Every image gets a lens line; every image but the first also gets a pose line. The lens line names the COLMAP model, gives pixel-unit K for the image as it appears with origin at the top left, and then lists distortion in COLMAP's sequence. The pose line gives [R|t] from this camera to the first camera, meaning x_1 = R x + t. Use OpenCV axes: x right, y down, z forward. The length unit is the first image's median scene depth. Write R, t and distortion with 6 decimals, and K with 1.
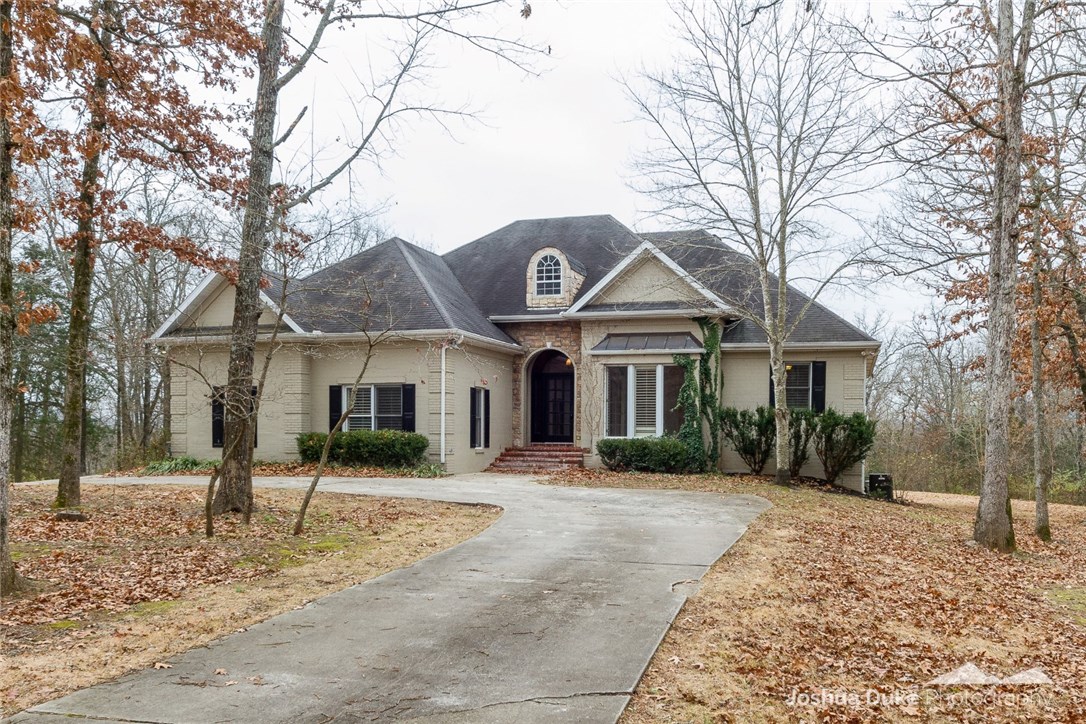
lens RADIAL K [[780.7, 0, 542.8], [0, 780.7, 386.9], [0, 0, 1]] dist [-0.002670, 0.001288]
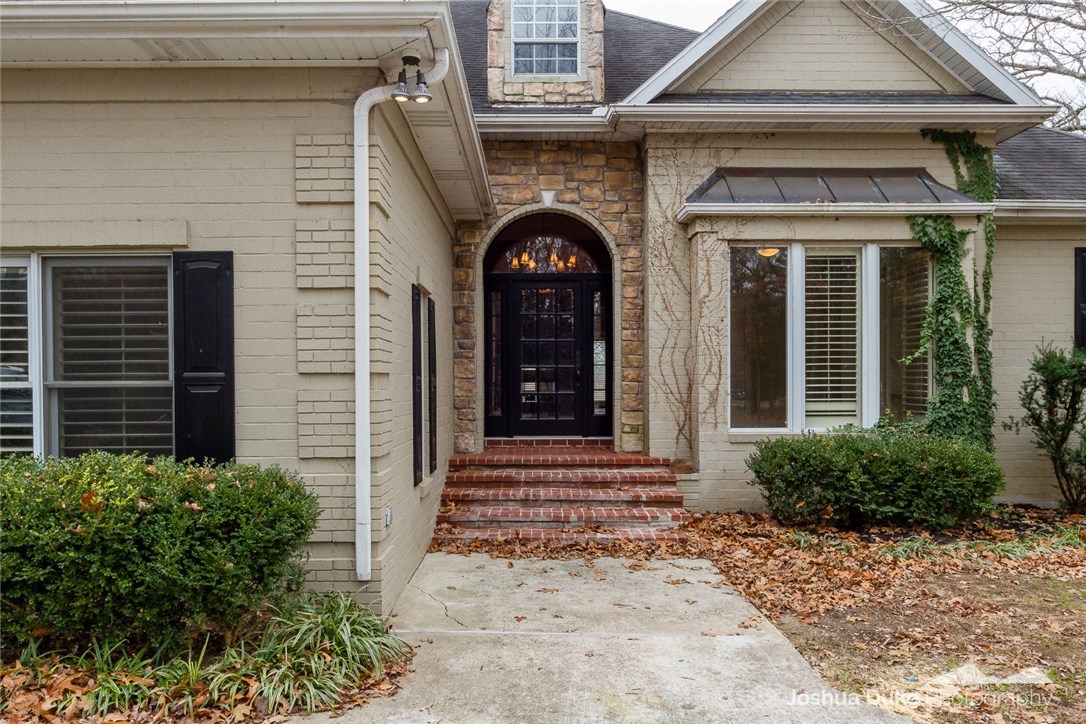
lens RADIAL K [[827.1, 0, 543.0], [0, 827.1, 362.0], [0, 0, 1]] dist [0.003328, 0.002303]
pose [[0.956303, -0.003702, 0.292354, -0.130467], [-0.004930, 0.999574, 0.028784, 0.019784], [-0.292336, -0.028967, 0.955877, 0.646801]]
